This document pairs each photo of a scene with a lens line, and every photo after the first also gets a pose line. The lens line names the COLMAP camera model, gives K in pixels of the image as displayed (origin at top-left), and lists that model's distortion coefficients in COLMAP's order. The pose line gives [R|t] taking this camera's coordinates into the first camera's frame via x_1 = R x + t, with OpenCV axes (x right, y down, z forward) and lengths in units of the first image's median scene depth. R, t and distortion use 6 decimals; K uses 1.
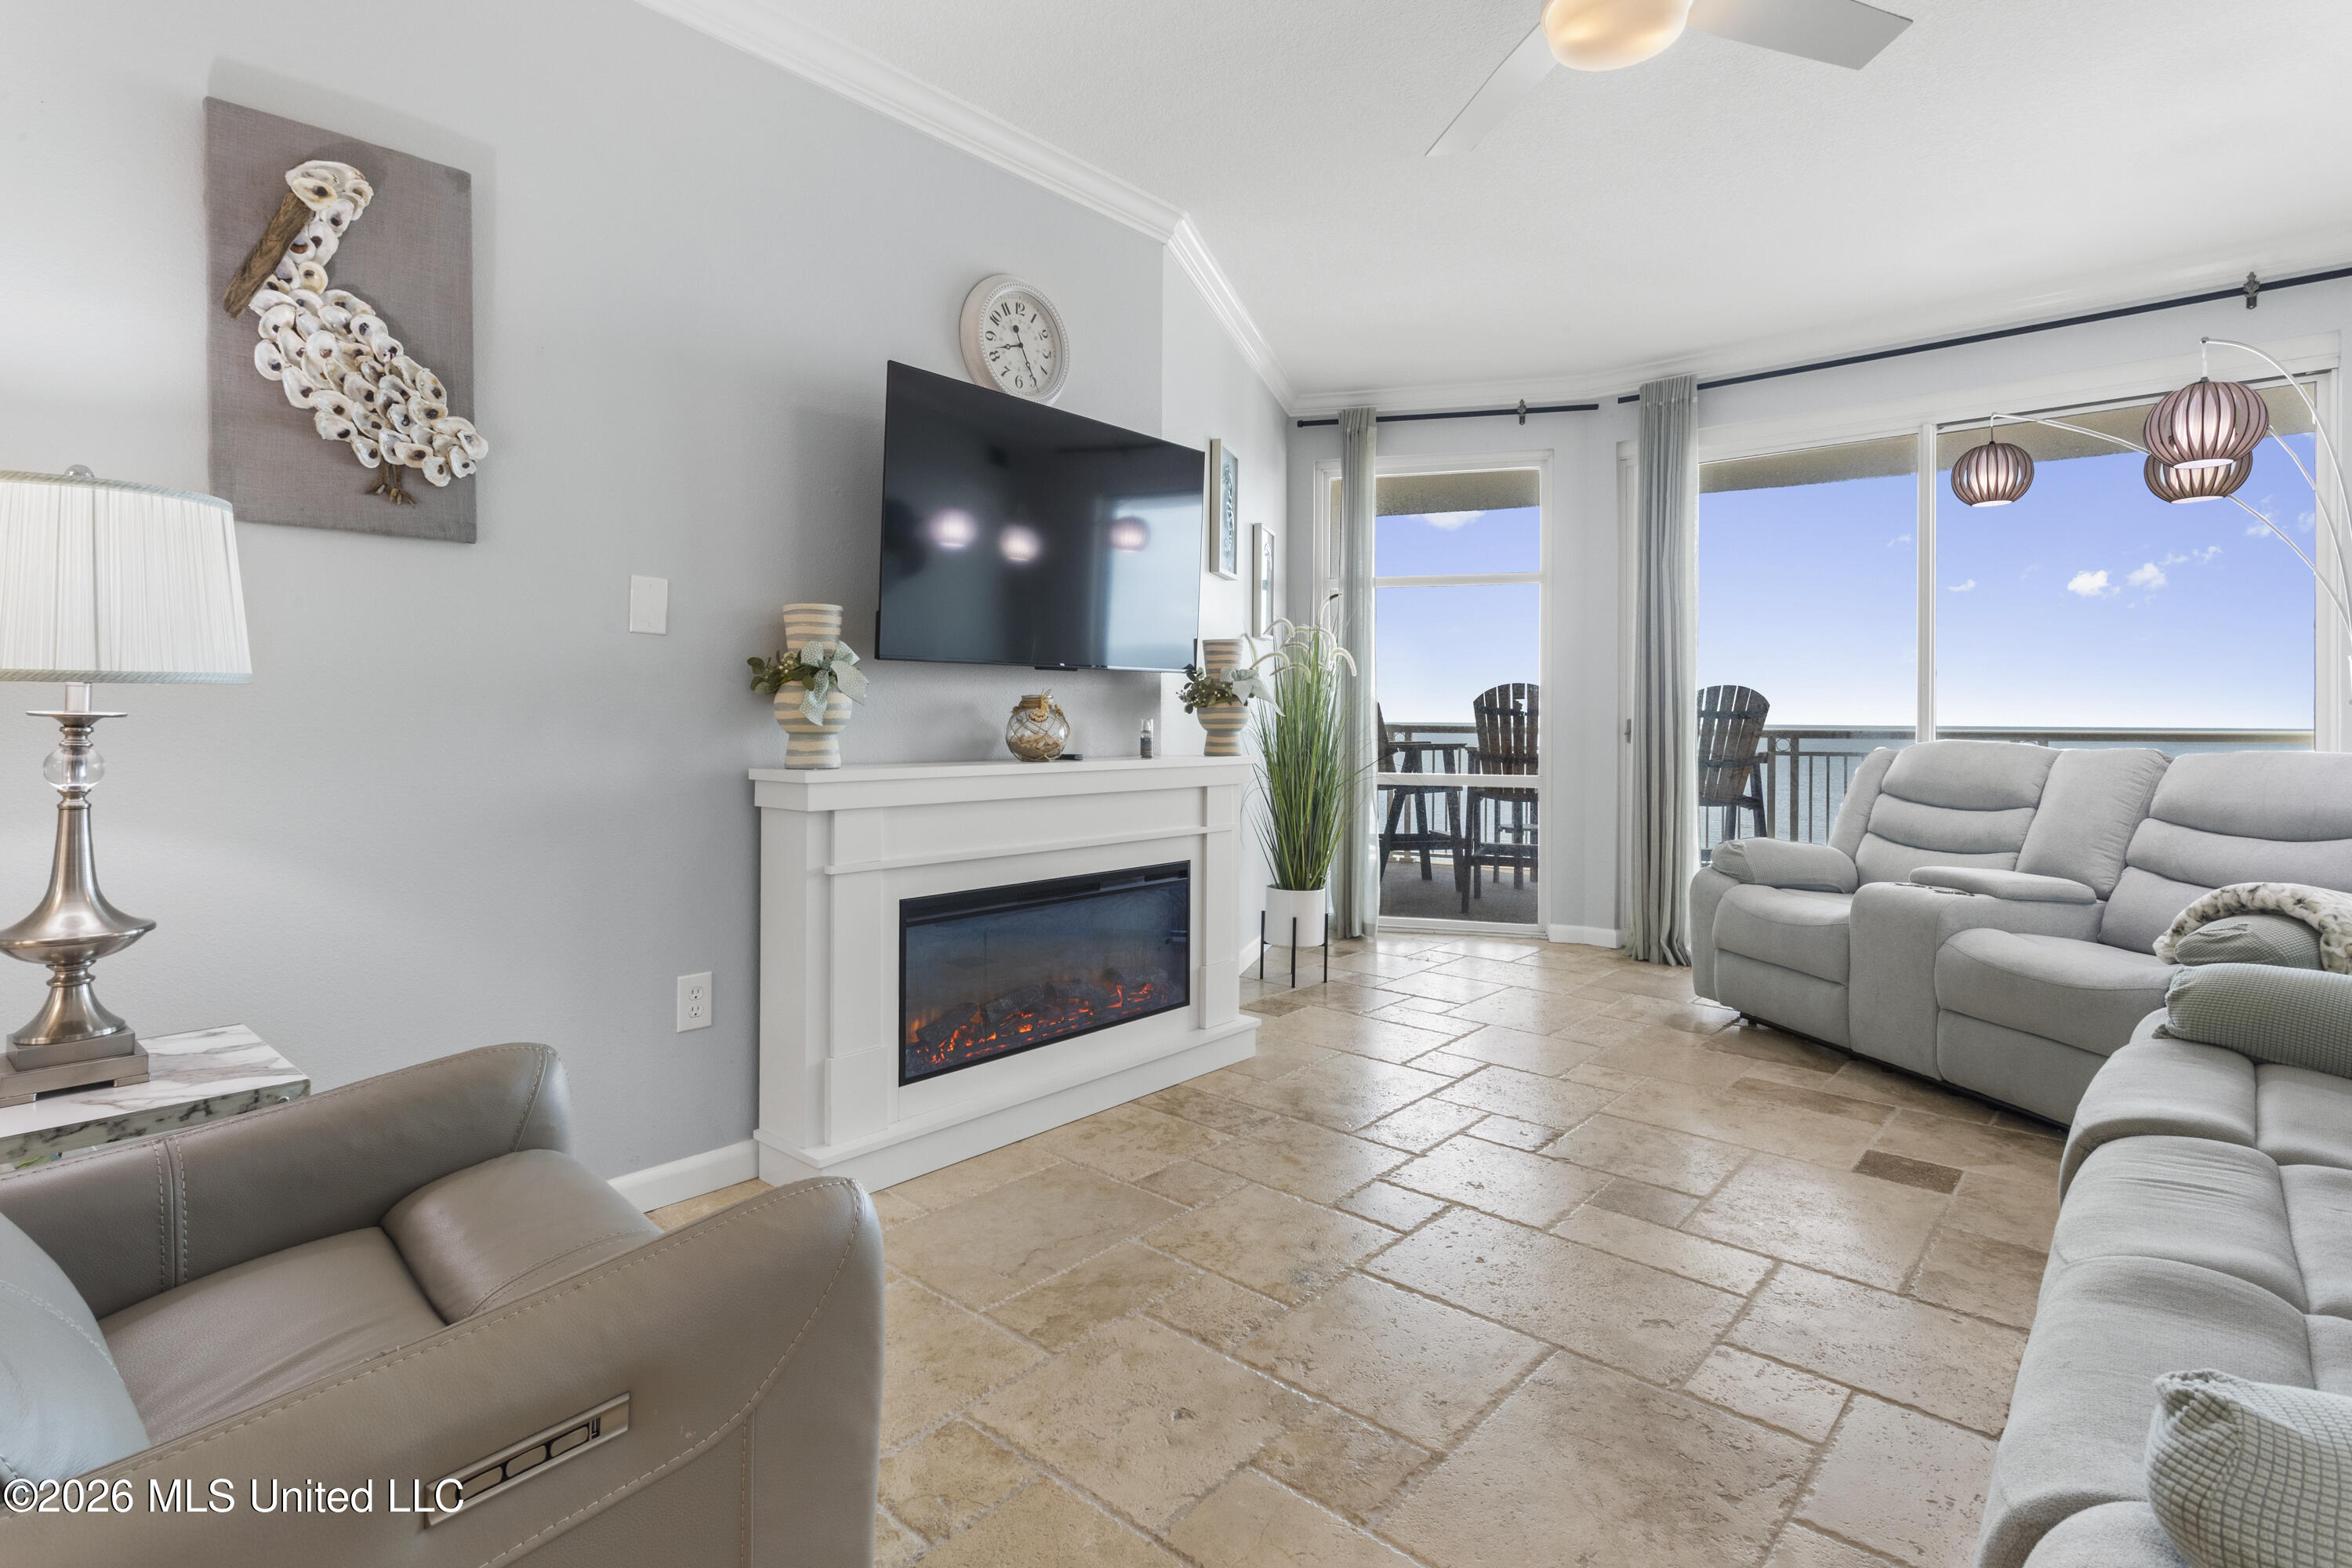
lens RADIAL K [[1148.7, 0, 1165.1], [0, 1148.7, 726.1], [0, 0, 1]] dist [-0.000971, -0.000141]
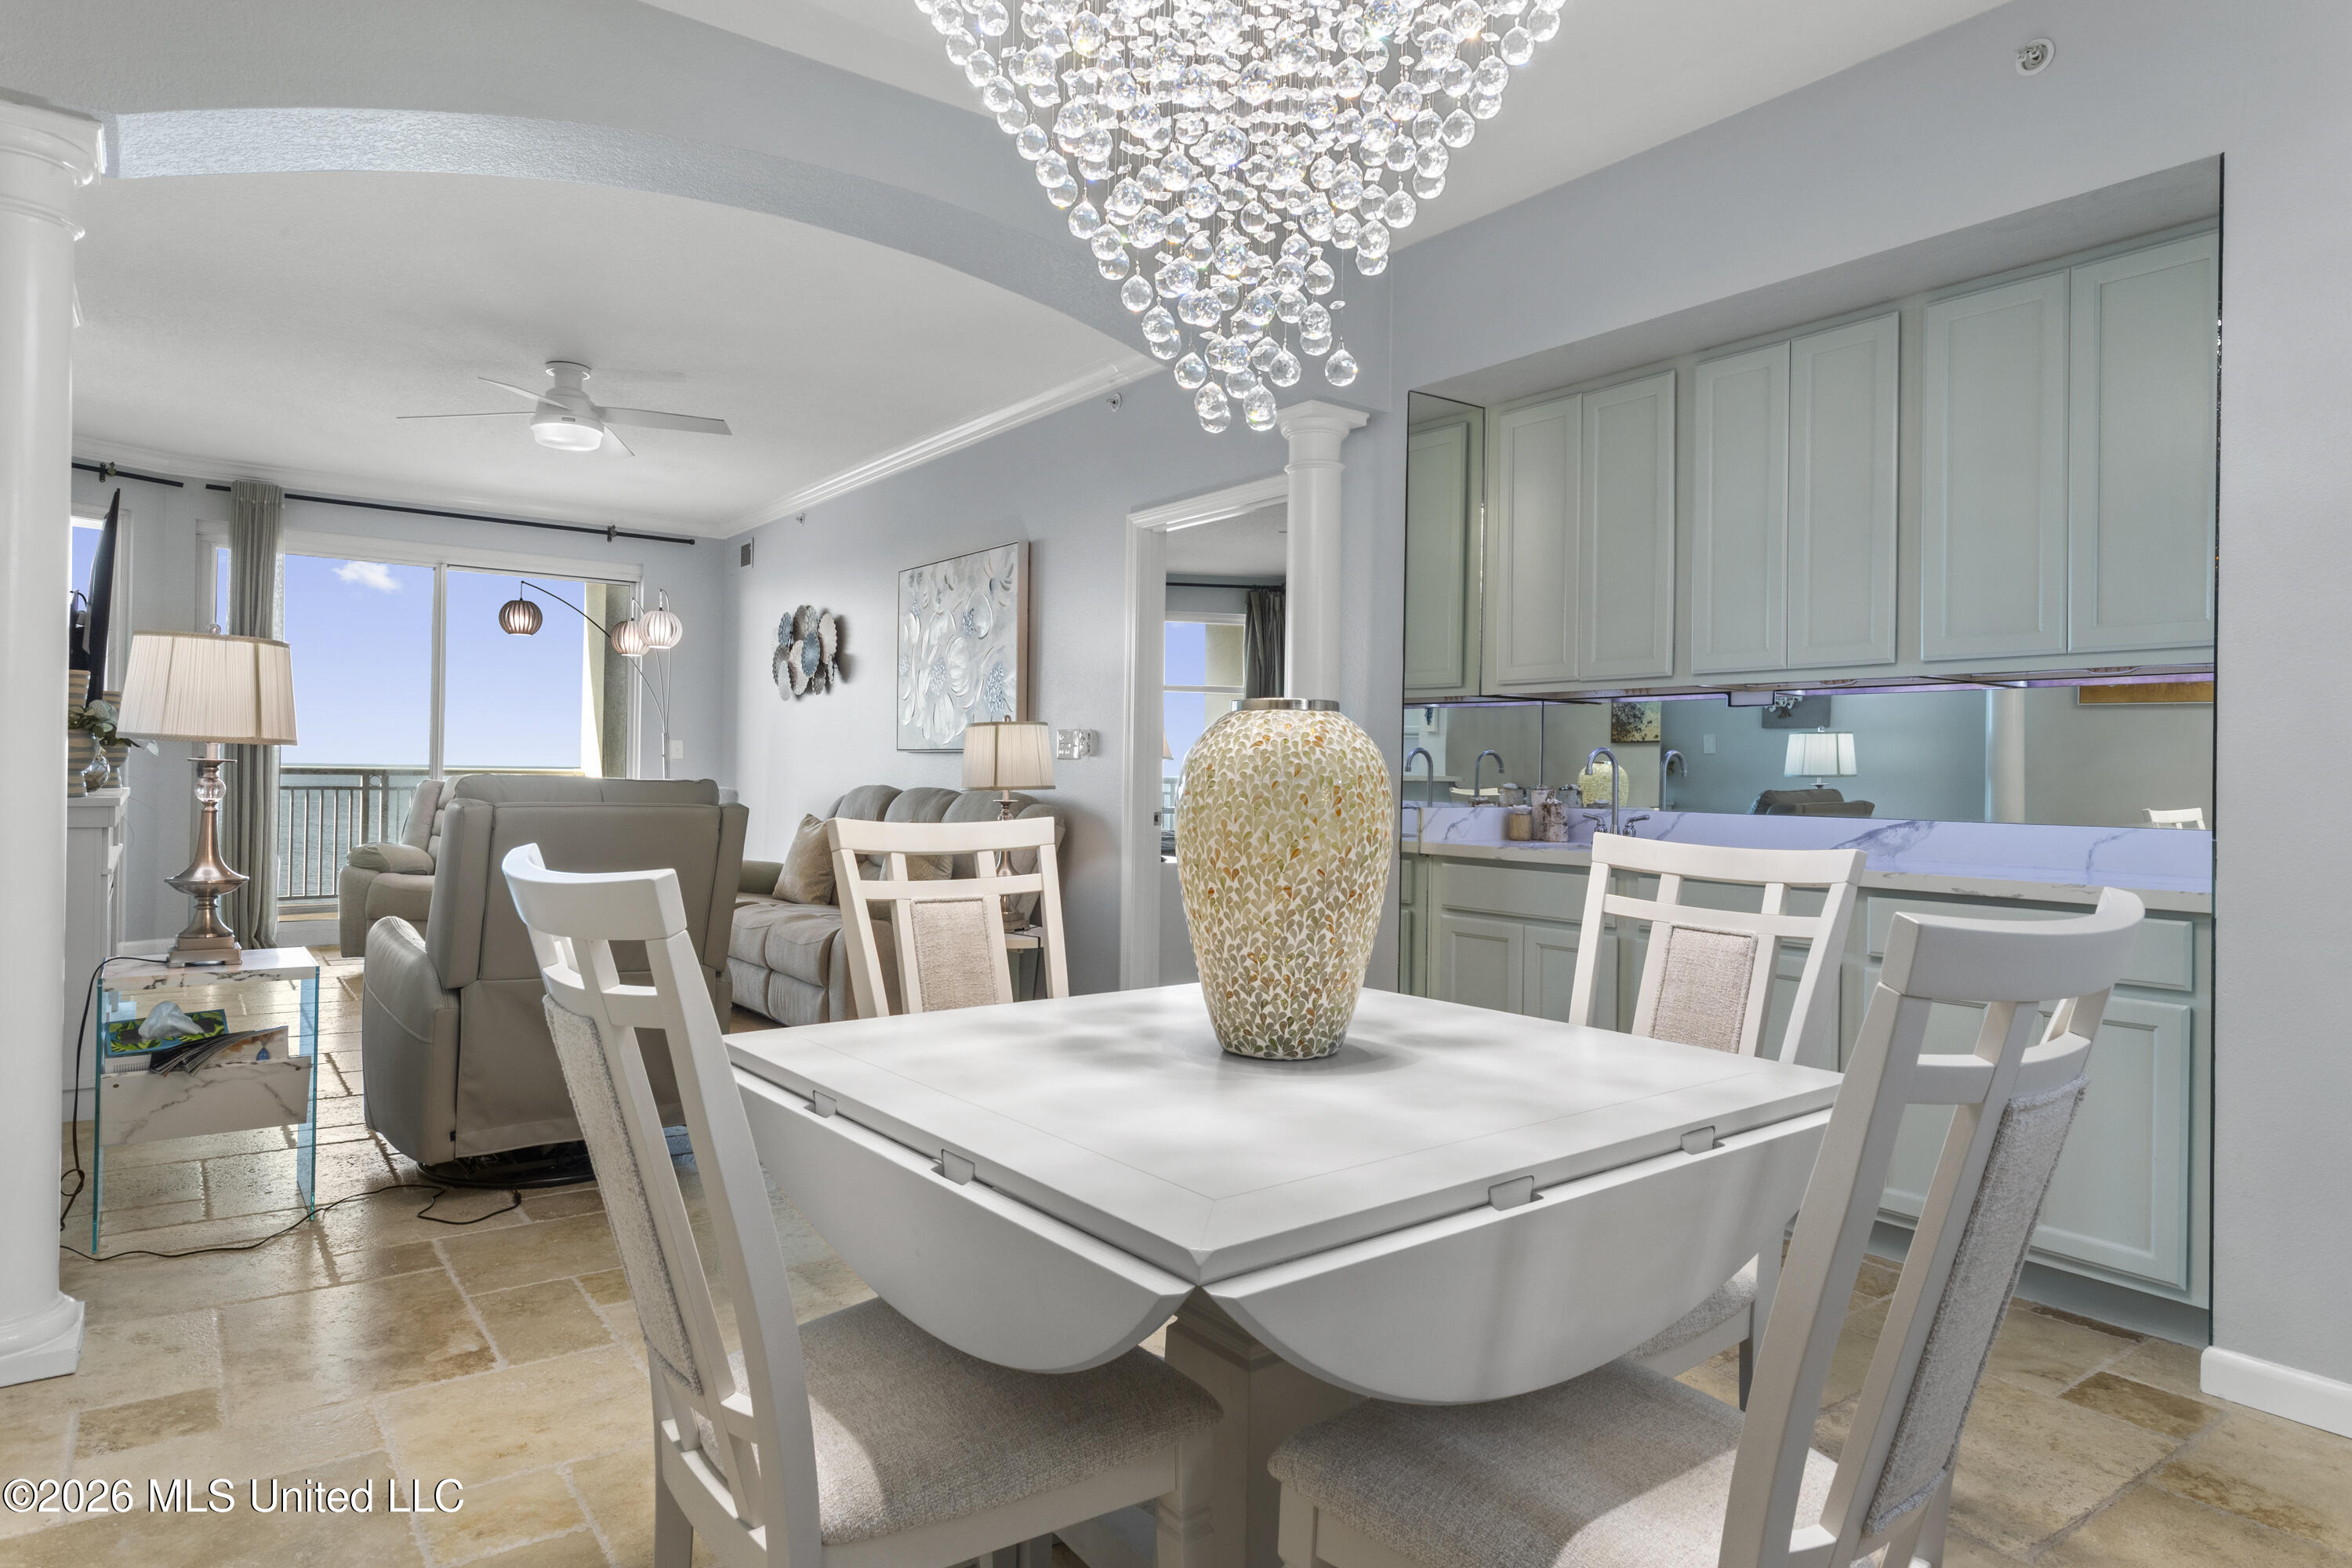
lens RADIAL K [[1366.2, 0, 1165.2], [0, 1366.2, 765.4], [0, 0, 1]] dist [-0.001735, 0.000655]
pose [[0.210909, 0.008054, 0.977473, -1.440743], [-0.013301, 0.999897, -0.005369, -0.004540], [-0.977415, -0.011869, 0.210994, -0.494014]]
